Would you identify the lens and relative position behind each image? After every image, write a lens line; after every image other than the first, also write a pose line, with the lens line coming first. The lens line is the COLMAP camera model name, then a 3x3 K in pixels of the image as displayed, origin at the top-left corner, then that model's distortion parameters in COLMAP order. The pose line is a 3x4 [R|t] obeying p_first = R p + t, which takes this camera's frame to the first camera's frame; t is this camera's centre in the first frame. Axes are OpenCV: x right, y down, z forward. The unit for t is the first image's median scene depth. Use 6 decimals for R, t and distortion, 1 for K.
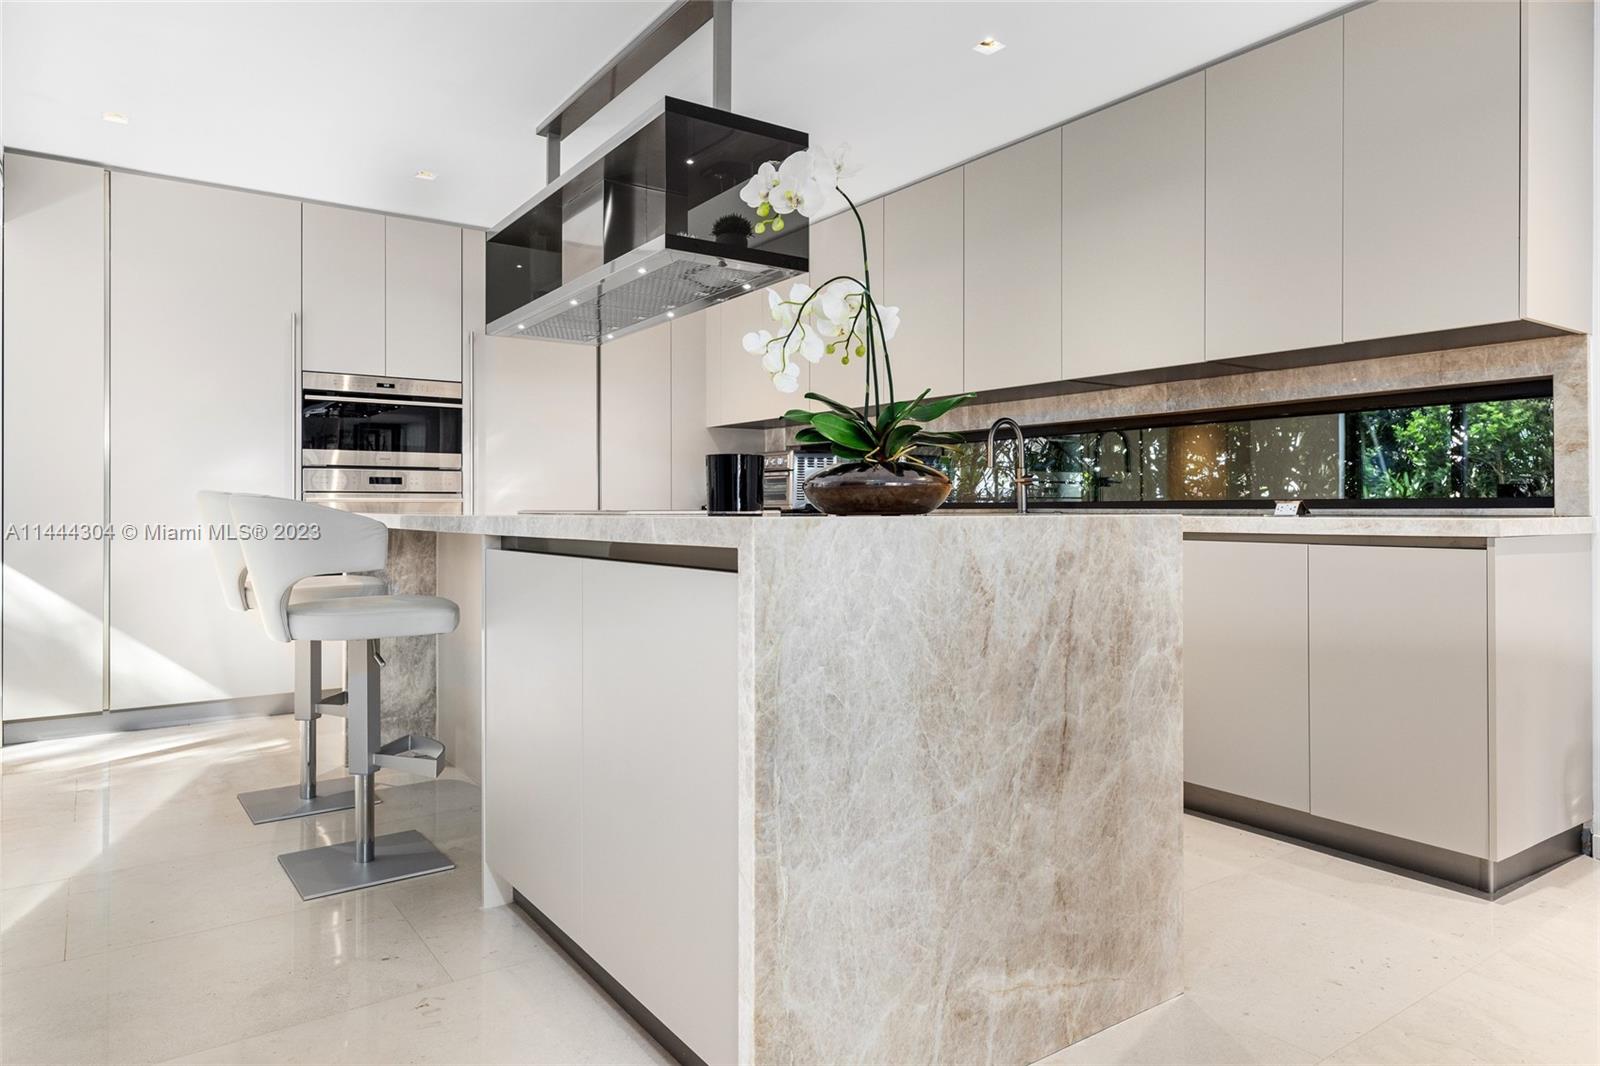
lens RADIAL K [[985.1, 0, 792.0], [0, 985.1, 520.4], [0, 0, 1]] dist [0.005134, 0.000834]
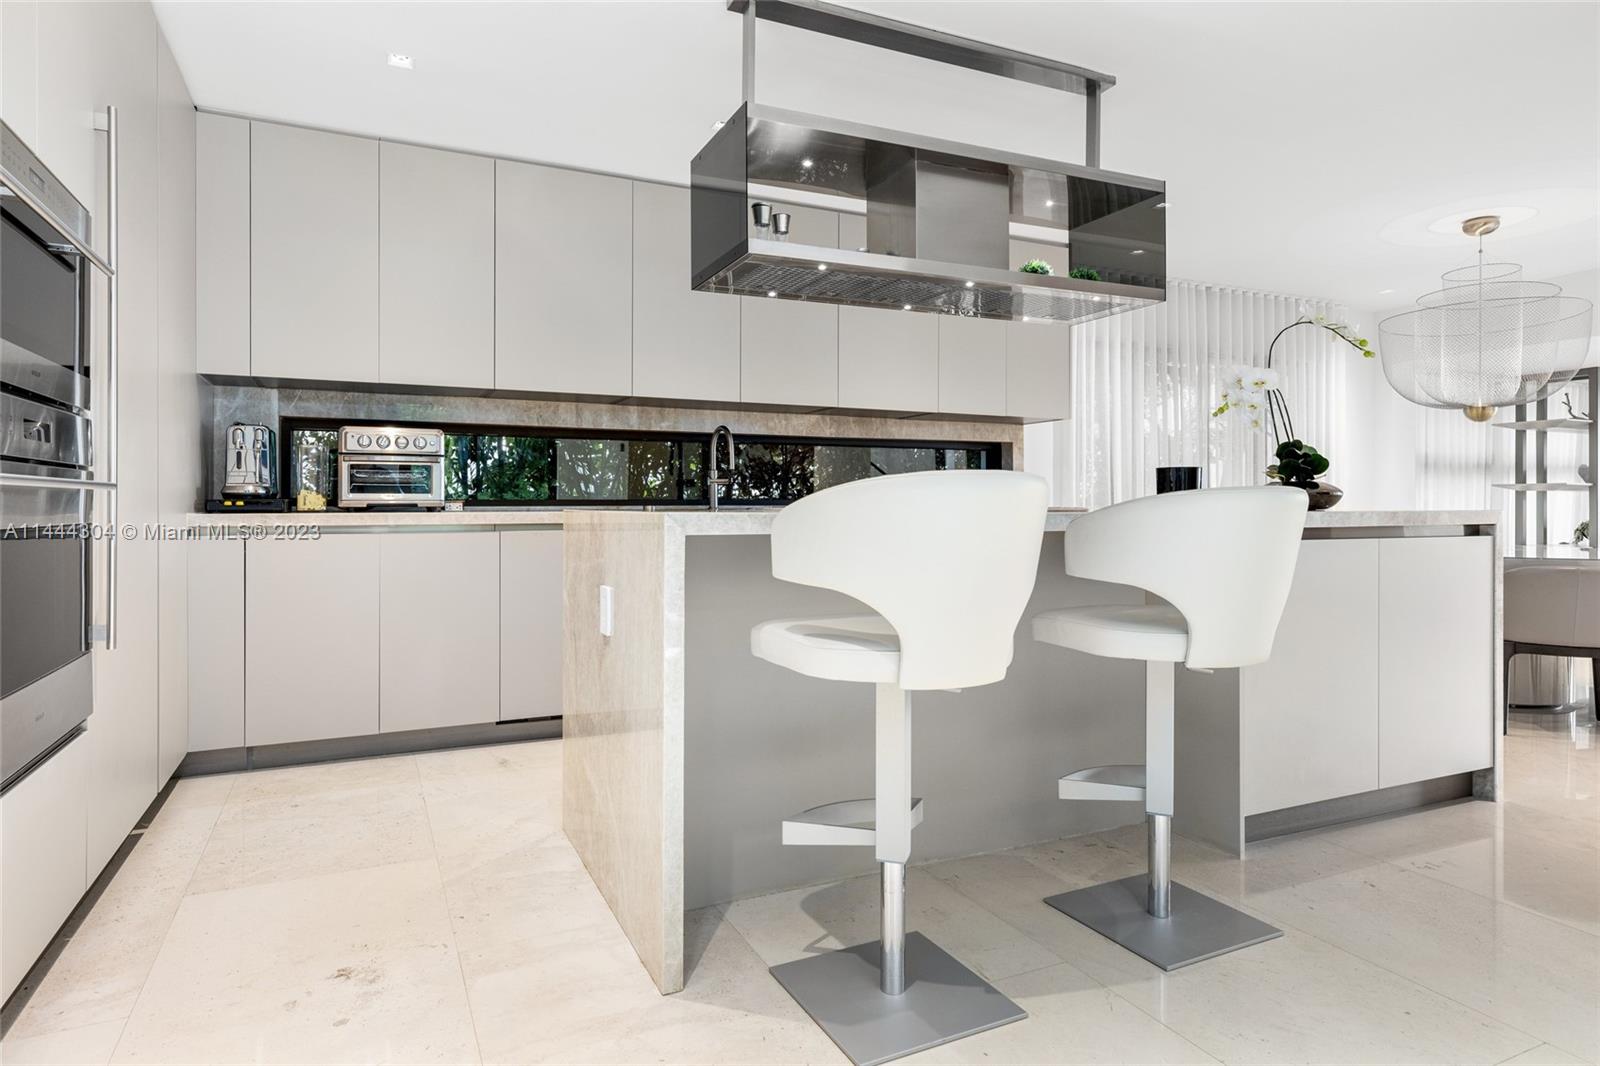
lens RADIAL K [[920.1, 0, 796.2], [0, 920.1, 499.9], [0, 0, 1]] dist [0.000687, 0.000192]
pose [[0.172170, -0.001286, 0.985066, -0.926172], [0.007578, 0.999971, -0.000019, -0.020484], [-0.985038, 0.007468, 0.172175, 0.835009]]
